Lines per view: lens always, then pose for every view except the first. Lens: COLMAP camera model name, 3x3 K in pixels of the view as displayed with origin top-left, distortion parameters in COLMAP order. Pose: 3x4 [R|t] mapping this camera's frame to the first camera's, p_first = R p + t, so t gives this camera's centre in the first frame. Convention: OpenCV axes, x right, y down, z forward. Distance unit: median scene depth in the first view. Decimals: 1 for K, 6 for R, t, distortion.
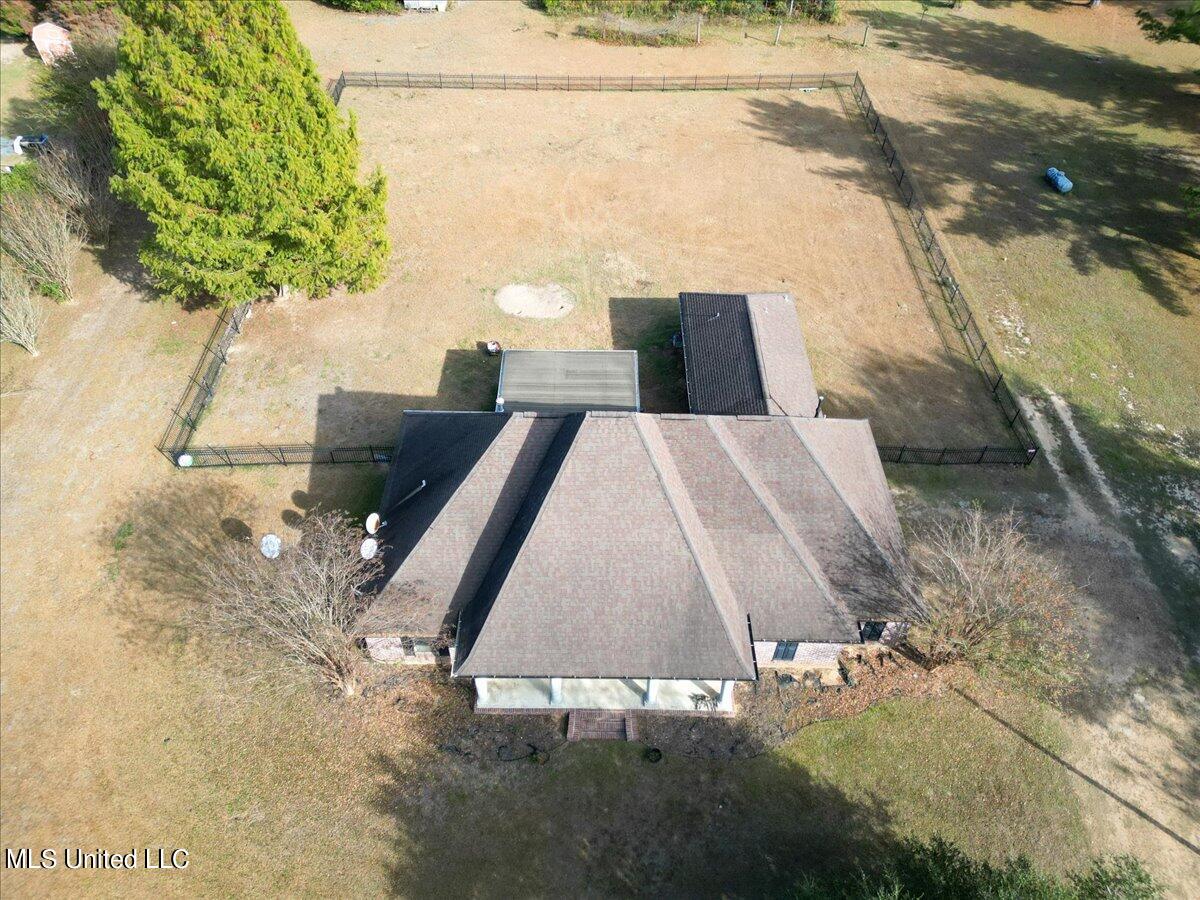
lens RADIAL K [[838.7, 0, 604.5], [0, 838.7, 447.2], [0, 0, 1]] dist [0.076848, -0.071069]
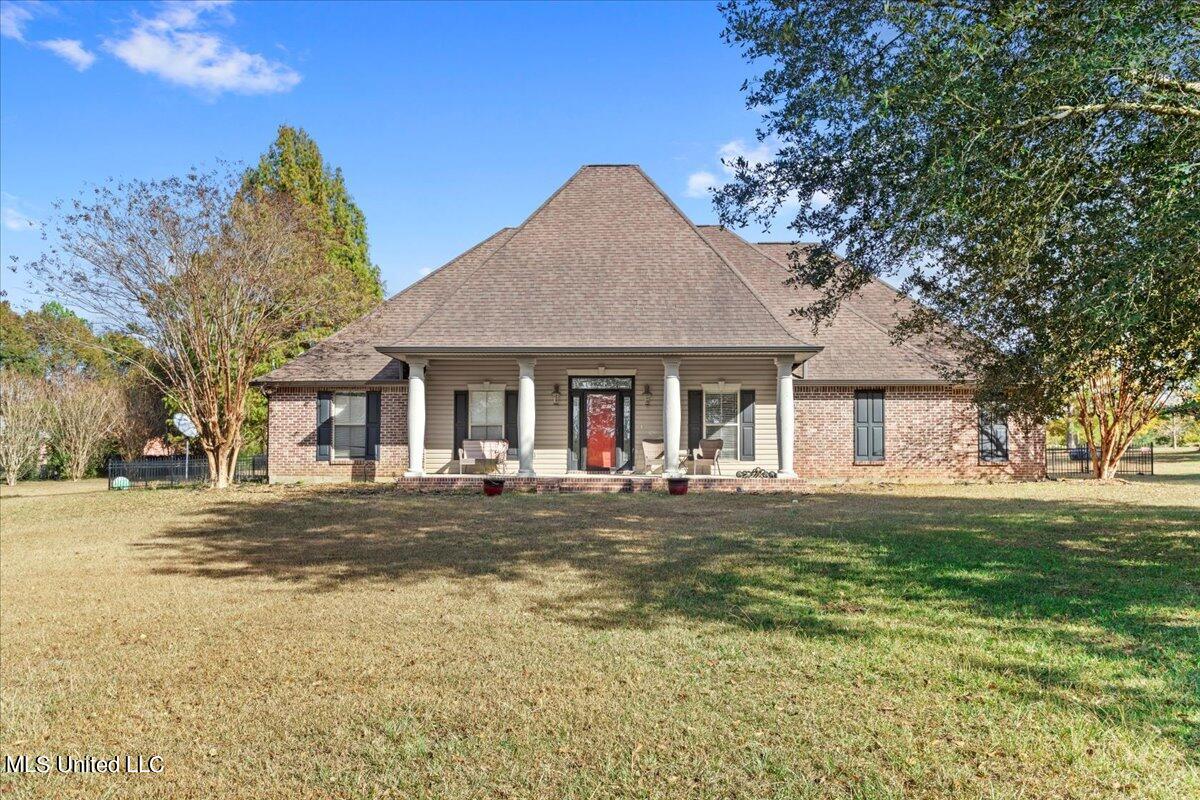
lens RADIAL K [[852.8, 0, 612.0], [0, 852.8, 446.3], [0, 0, 1]] dist [-0.004979, -0.005715]
pose [[0.998743, -0.019315, -0.046263, 0.028831], [-0.021348, 0.671107, -0.741053, 0.548777], [0.045360, 0.741109, 0.669850, 0.391715]]
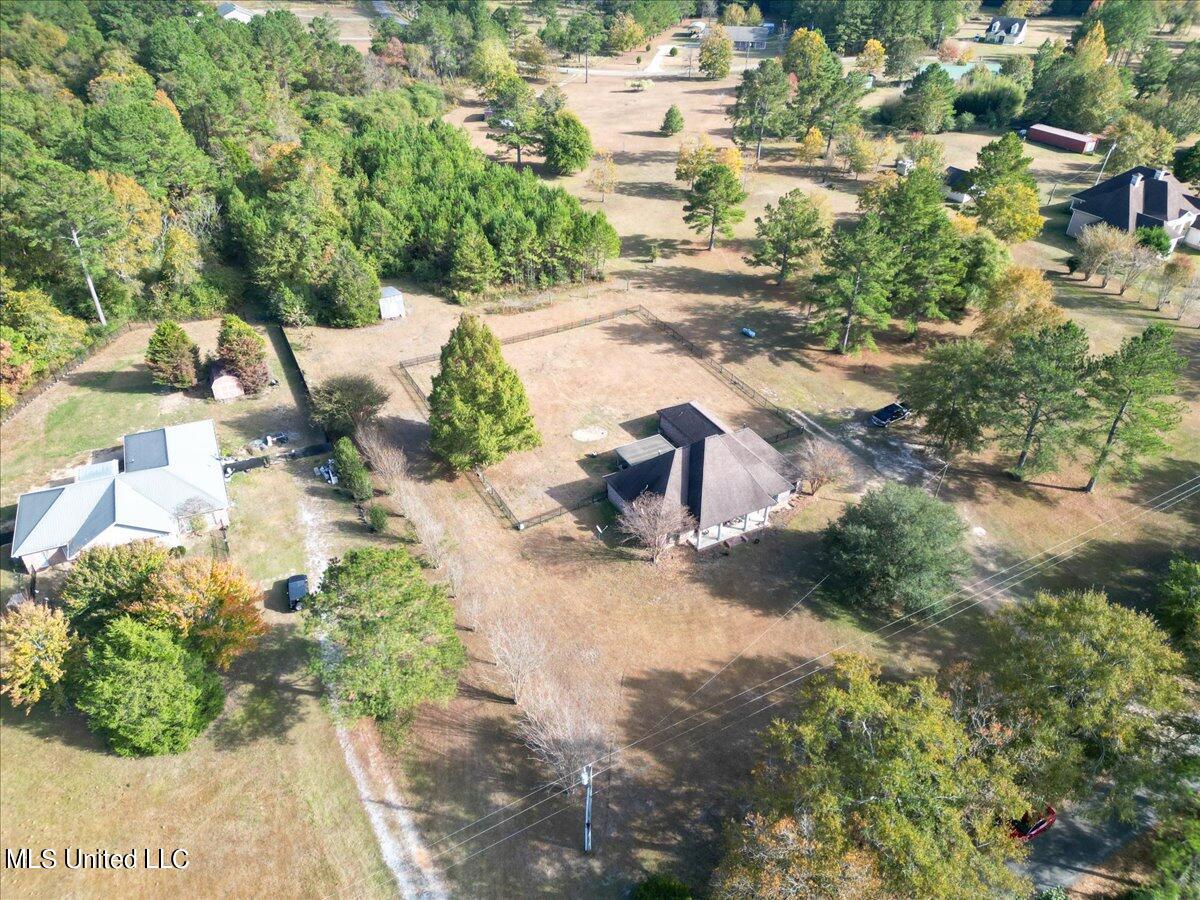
lens RADIAL K [[838.7, 0, 604.5], [0, 838.7, 447.2], [0, 0, 1]] dist [0.076848, -0.071069]
pose [[0.874299, -0.272990, 0.401346, -1.054129], [0.348040, 0.928928, -0.126332, 0.166599], [-0.338334, 0.250137, 0.907172, -1.119133]]
